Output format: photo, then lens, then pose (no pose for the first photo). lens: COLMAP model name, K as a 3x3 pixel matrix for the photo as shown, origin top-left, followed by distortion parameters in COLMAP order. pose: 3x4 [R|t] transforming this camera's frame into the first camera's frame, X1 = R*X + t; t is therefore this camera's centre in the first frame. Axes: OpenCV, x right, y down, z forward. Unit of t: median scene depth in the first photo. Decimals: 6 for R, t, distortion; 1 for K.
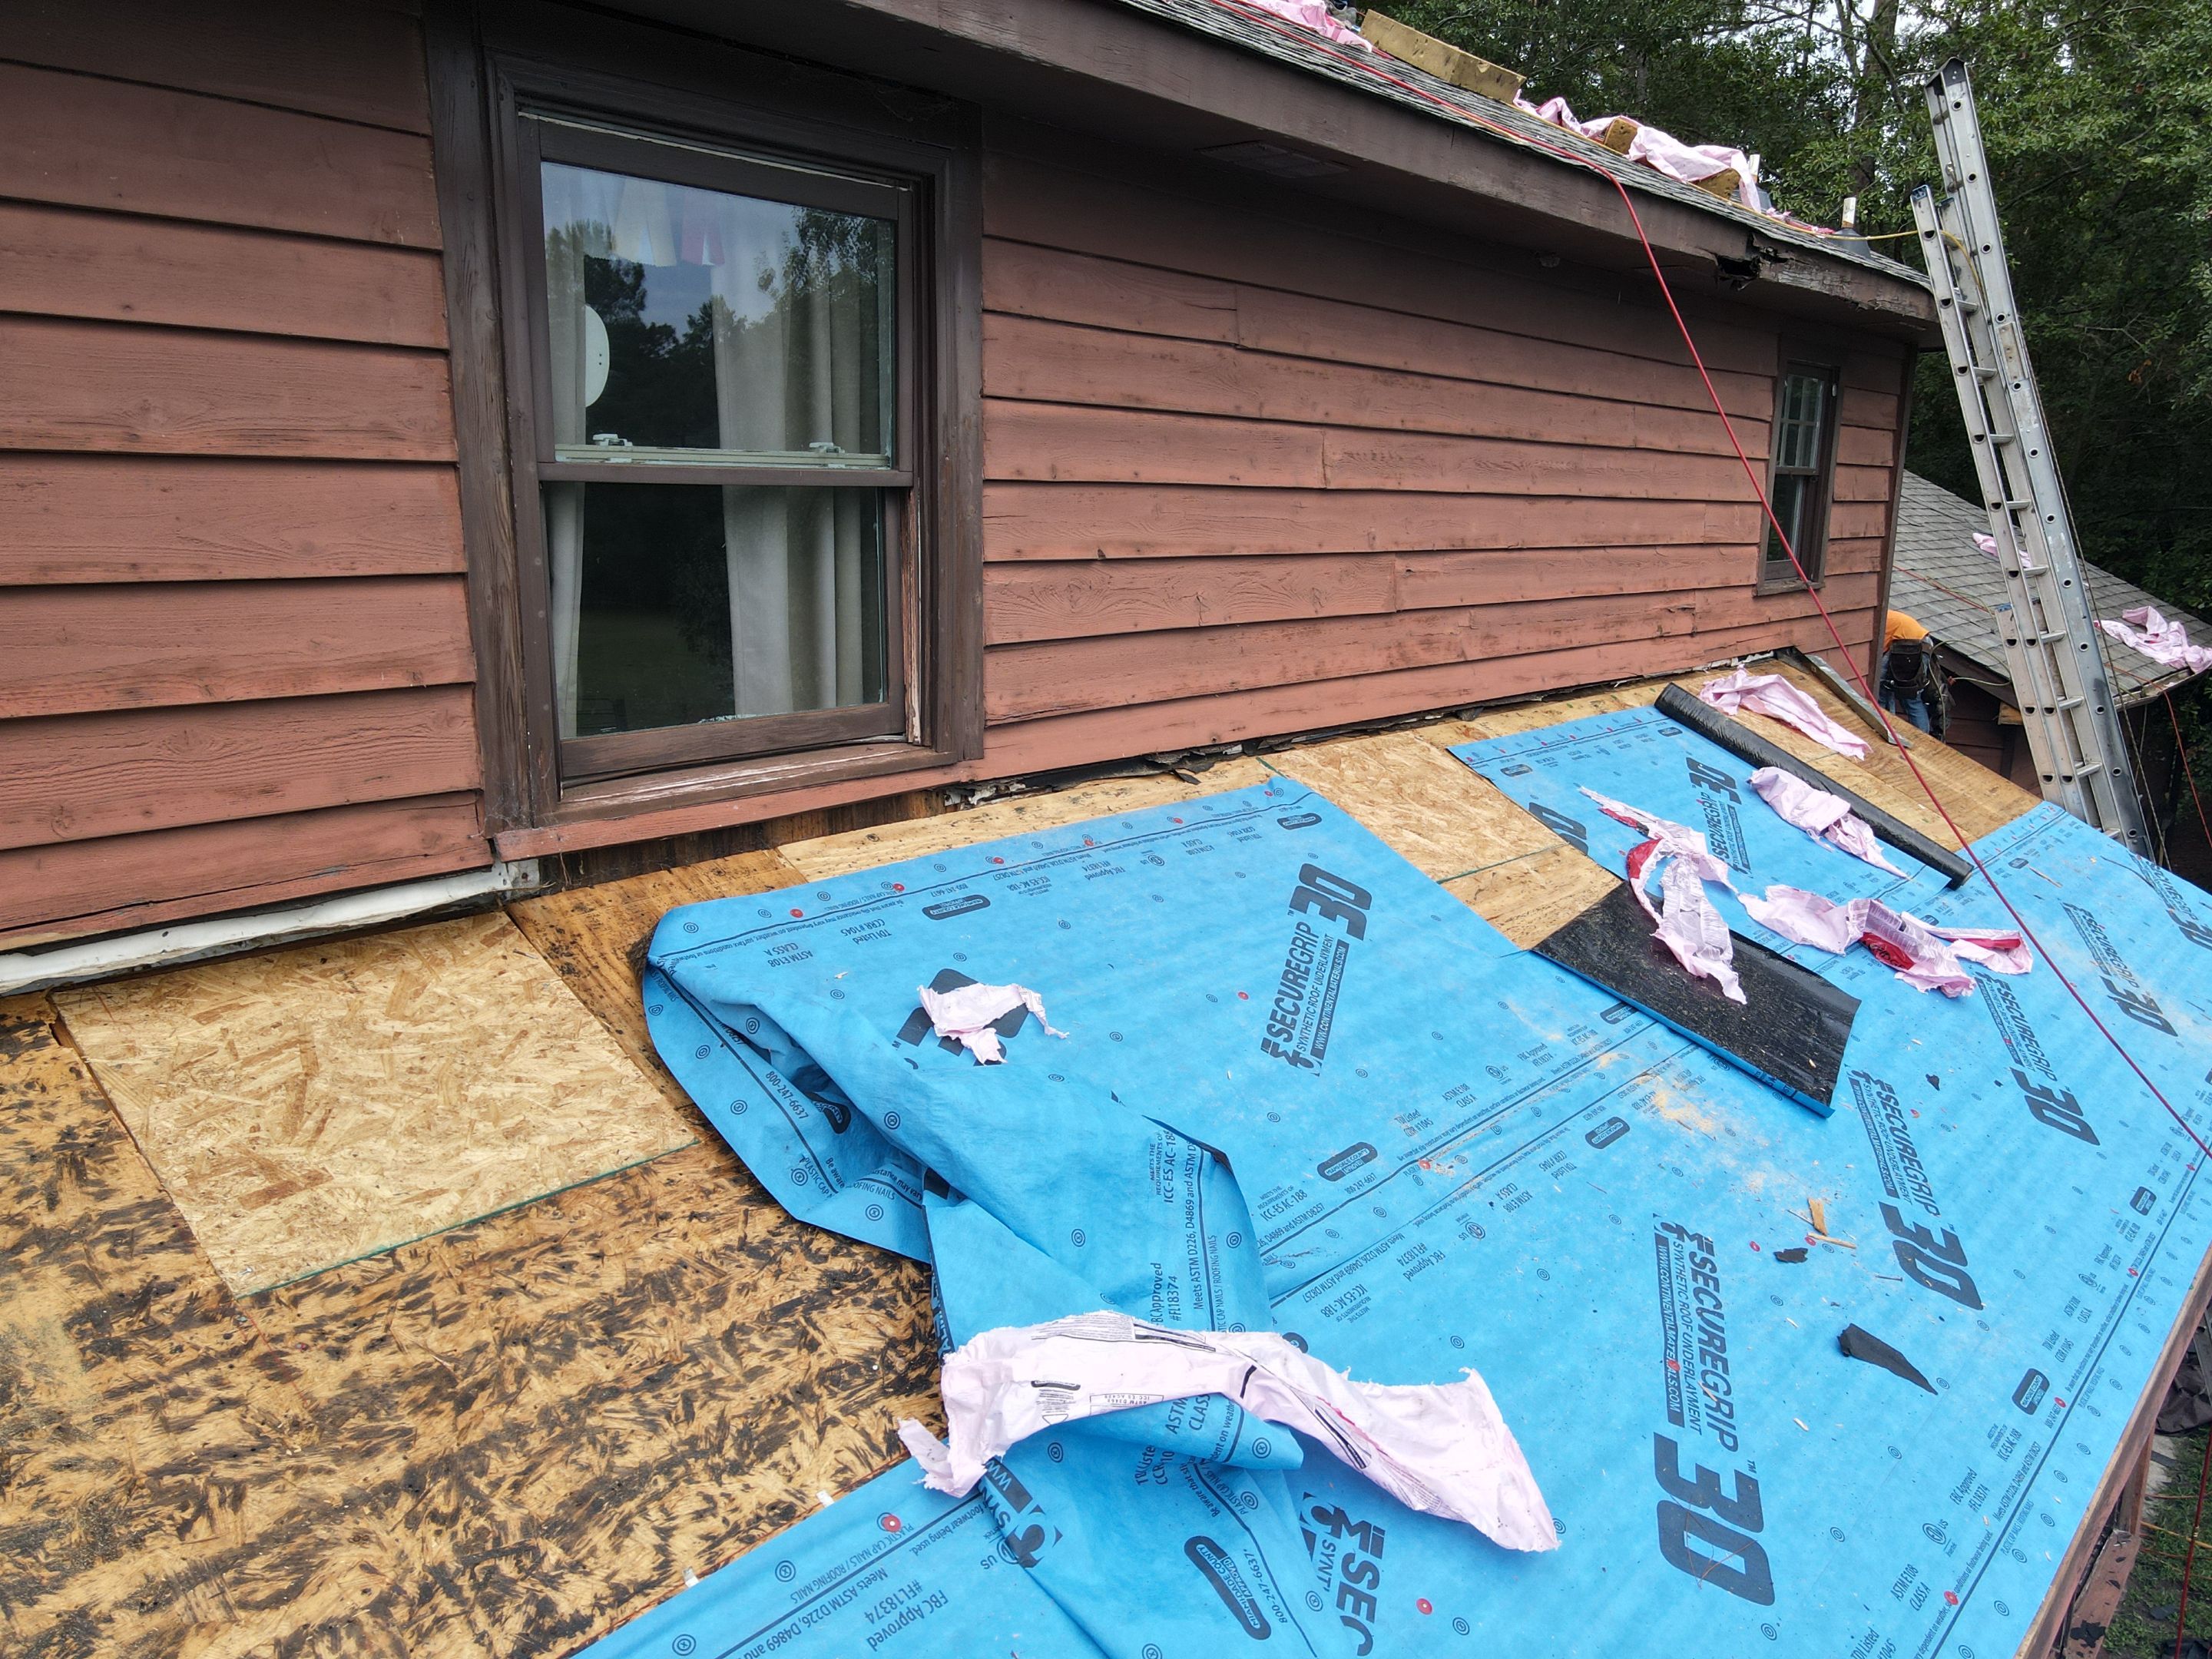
lens RADIAL K [[1630.2, 0, 1113.5], [0, 1630.2, 831.6], [0, 0, 1]] dist [0.002931, 0.018259]
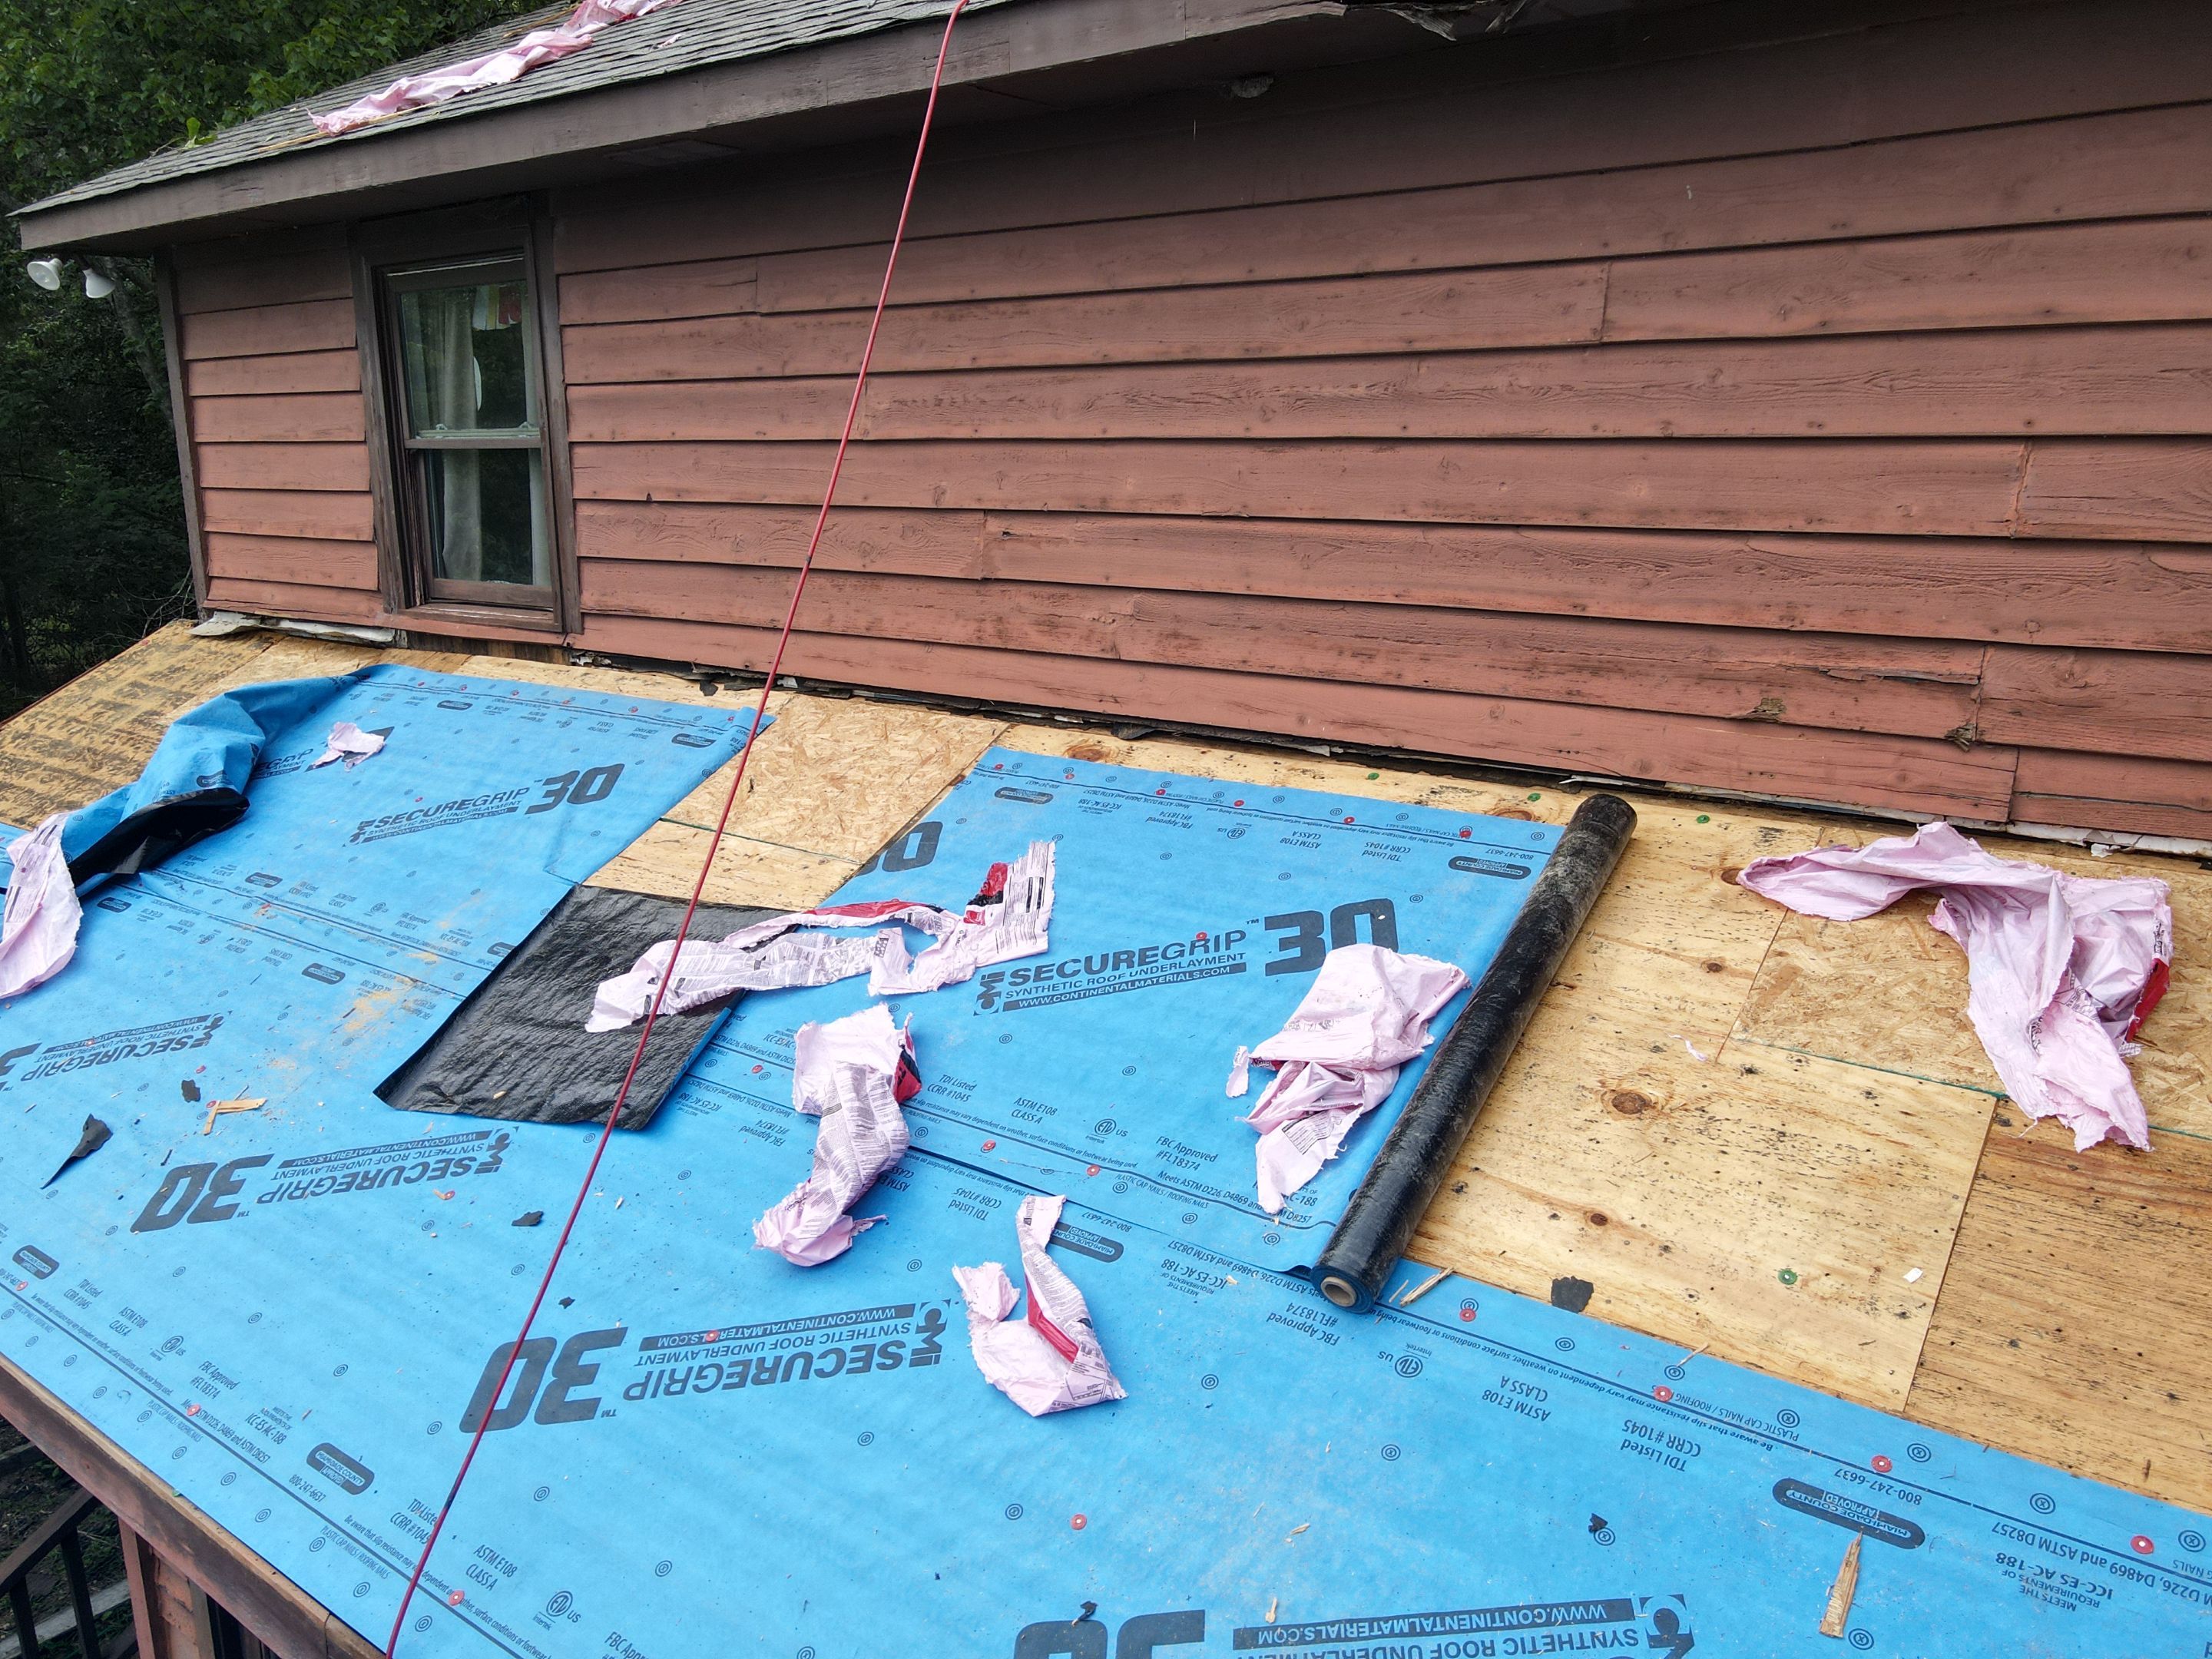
lens RADIAL K [[1630.2, 0, 1113.5], [0, 1630.2, 831.6], [0, 0, 1]] dist [0.002931, 0.018259]
pose [[0.070583, 0.202029, -0.976833, 1.328229], [-0.205011, 0.961308, 0.184005, -0.226661], [0.976211, 0.187274, 0.109270, 1.258508]]
